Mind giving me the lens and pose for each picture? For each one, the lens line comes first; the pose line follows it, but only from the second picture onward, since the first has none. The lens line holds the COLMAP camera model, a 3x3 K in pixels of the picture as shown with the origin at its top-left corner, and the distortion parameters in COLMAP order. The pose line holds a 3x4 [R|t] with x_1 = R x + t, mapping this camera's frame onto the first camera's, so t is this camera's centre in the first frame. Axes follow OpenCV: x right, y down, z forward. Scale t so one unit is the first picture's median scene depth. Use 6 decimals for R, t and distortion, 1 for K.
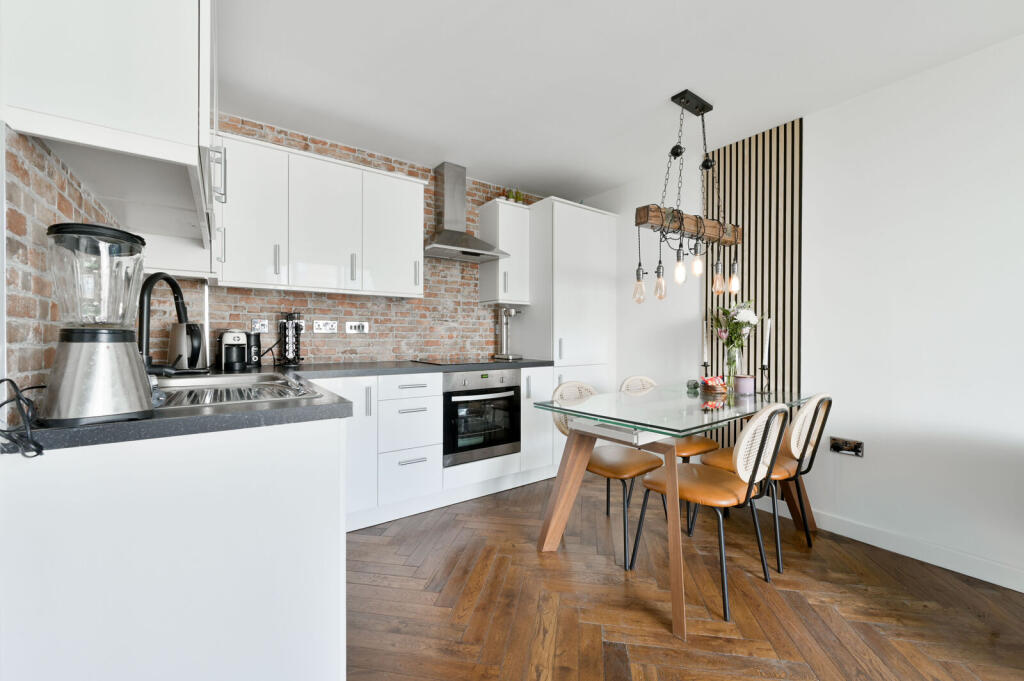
lens RADIAL K [[408.6, 0, 502.3], [0, 408.6, 339.6], [0, 0, 1]] dist [0.002522, 0.000133]
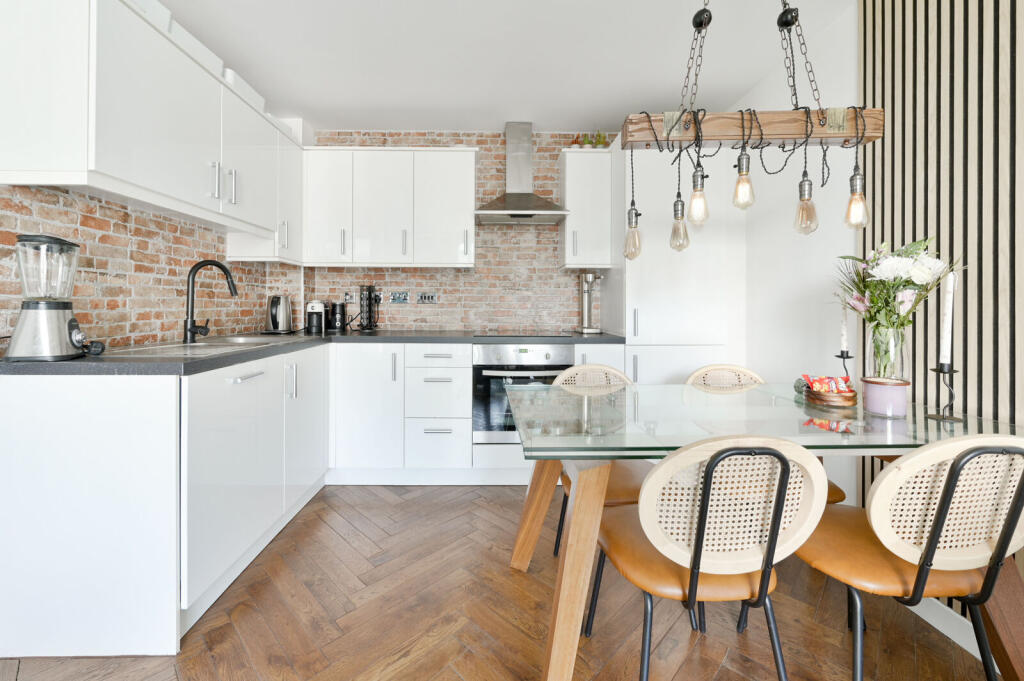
lens RADIAL K [[408.6, 0, 488.1], [0, 408.6, 306.2], [0, 0, 1]] dist [0.002522, 0.000133]
pose [[0.819003, 0.001591, -0.573788, 0.402700], [-0.006249, 0.999962, -0.006145, -0.002005], [0.573756, 0.008618, 0.818981, 0.219882]]
